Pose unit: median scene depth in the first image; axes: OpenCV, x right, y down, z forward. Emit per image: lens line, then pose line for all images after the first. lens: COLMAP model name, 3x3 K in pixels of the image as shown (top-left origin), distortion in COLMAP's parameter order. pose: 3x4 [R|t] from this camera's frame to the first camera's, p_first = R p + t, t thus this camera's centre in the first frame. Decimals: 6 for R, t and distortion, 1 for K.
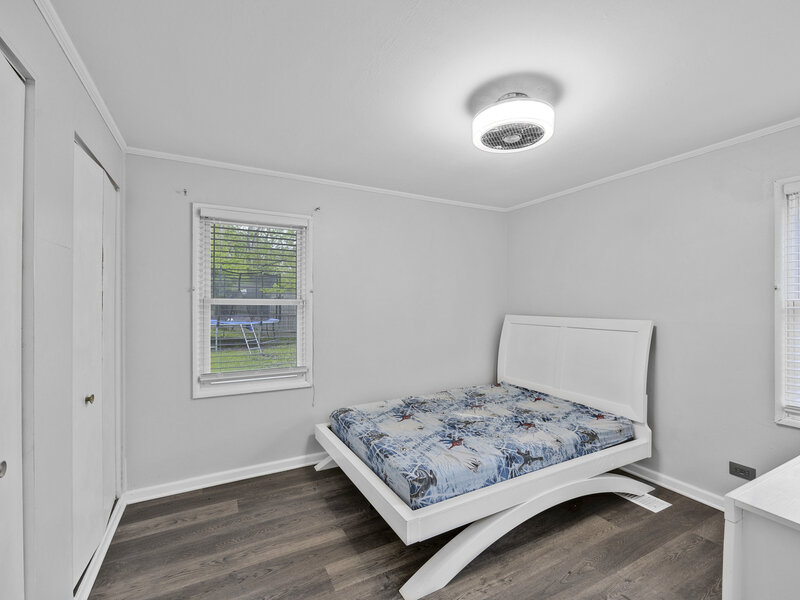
lens RADIAL K [[362.7, 0, 402.4], [0, 362.7, 301.7], [0, 0, 1]] dist [-0.002007, -0.000008]
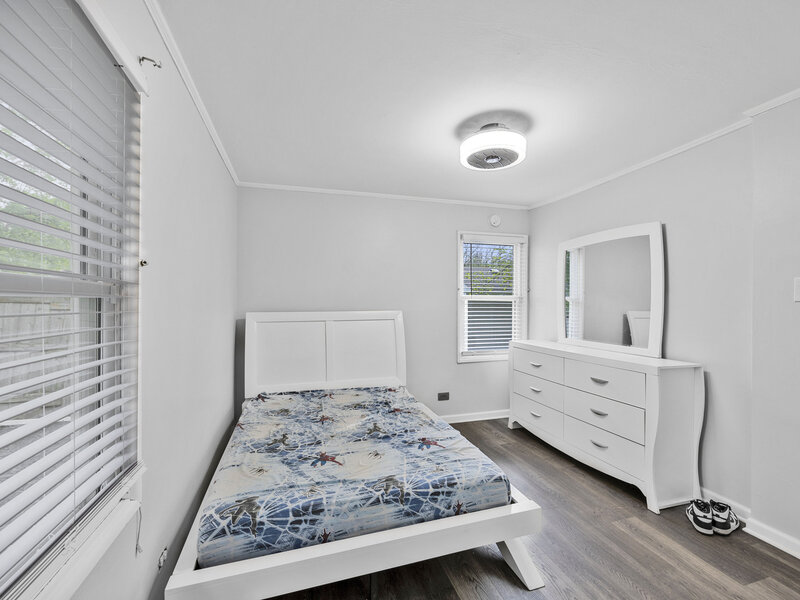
lens RADIAL K [[362.7, 0, 404.4], [0, 362.7, 300.5], [0, 0, 1]] dist [-0.002007, -0.000008]
pose [[0.187885, 0.001366, 0.982190, -0.651611], [0.001523, 0.999997, -0.001682, 0.018125], [-0.982190, 0.001811, 0.187883, 0.732962]]
